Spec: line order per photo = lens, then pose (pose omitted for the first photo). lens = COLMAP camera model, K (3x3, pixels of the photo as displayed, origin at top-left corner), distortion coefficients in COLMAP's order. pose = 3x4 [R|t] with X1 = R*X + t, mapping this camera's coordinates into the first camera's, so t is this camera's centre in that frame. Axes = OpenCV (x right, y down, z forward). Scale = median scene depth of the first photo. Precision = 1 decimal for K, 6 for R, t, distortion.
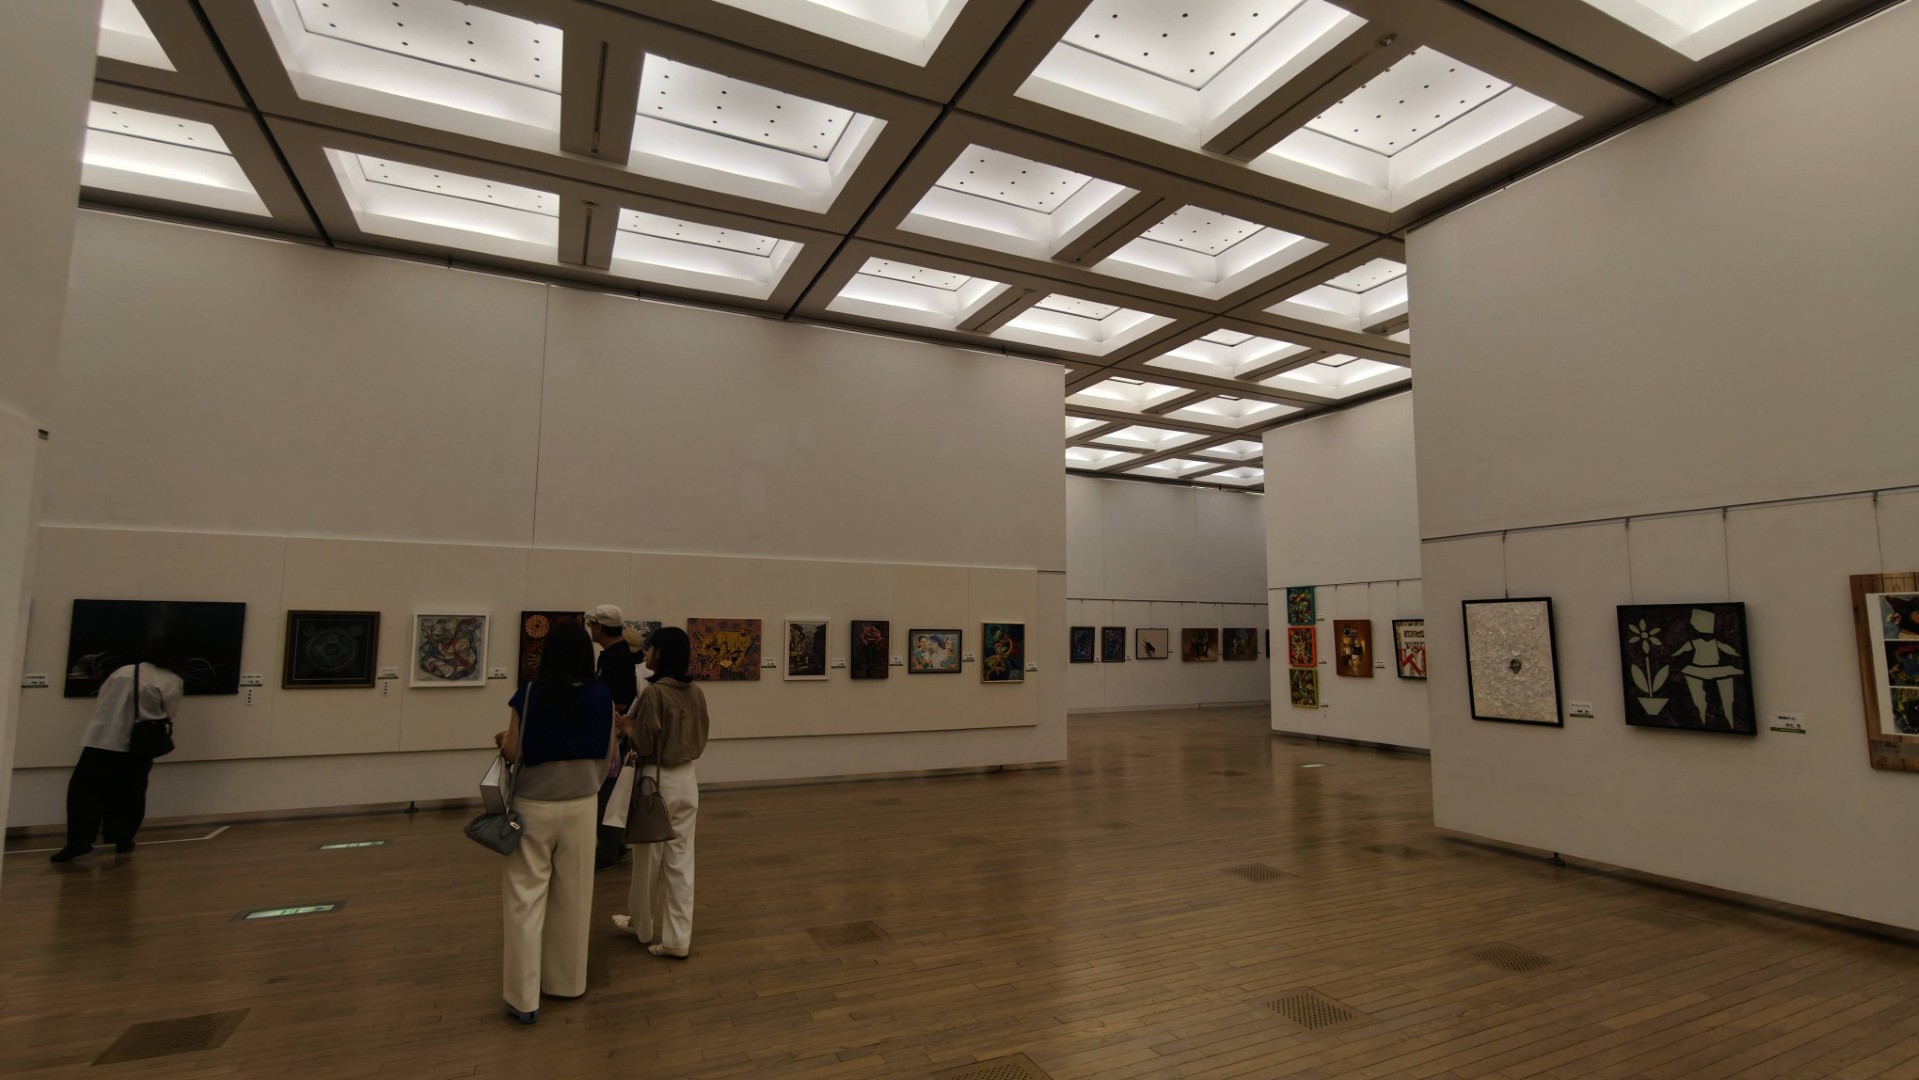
lens RADIAL K [[894.7, 0, 962.6], [0, 894.7, 538.9], [0, 0, 1]] dist [0.022626, 0.000319]
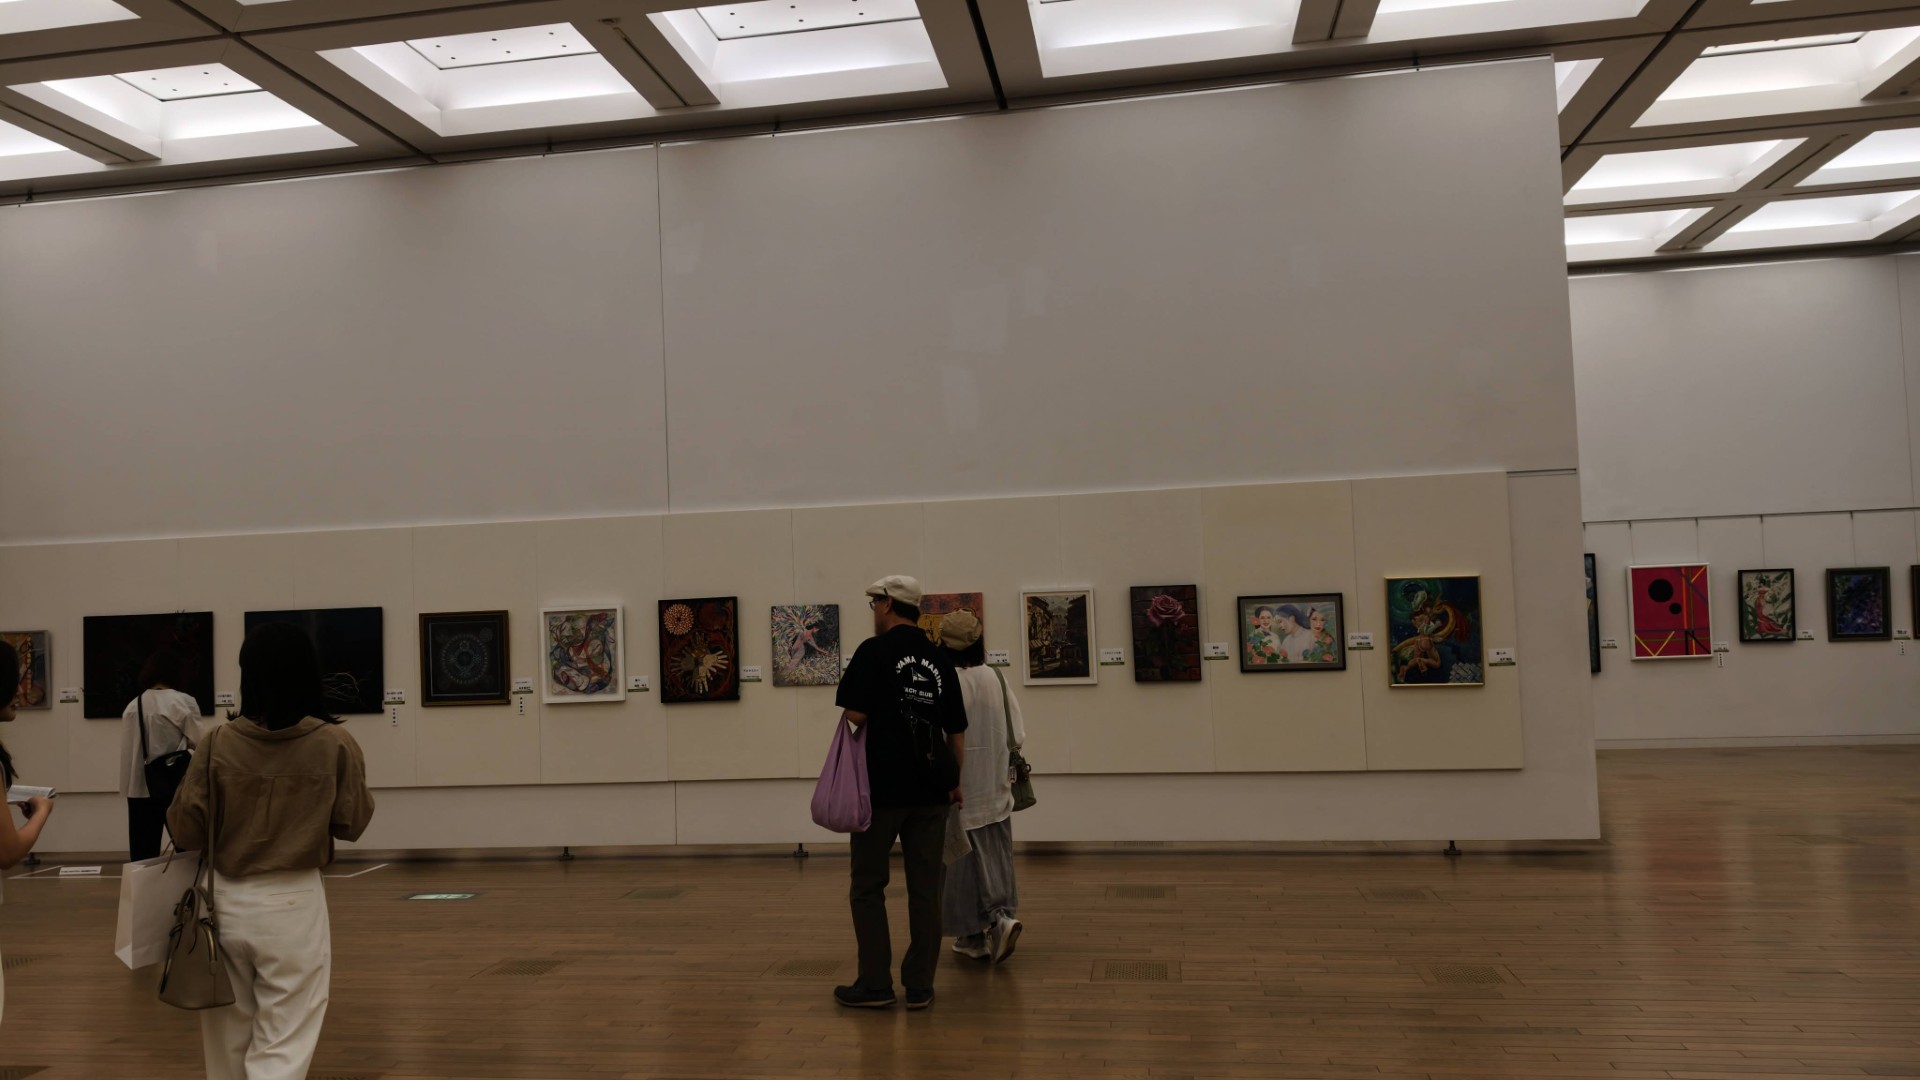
lens RADIAL K [[1408.4, 0, 916.7], [0, 1408.4, 538.2], [0, 0, 1]] dist [0.190466, -0.362506]
pose [[0.819299, -0.071820, -0.568850, 0.298621], [0.105694, 0.994039, 0.026726, 0.017238], [0.563540, -0.082021, 0.822007, 0.135256]]
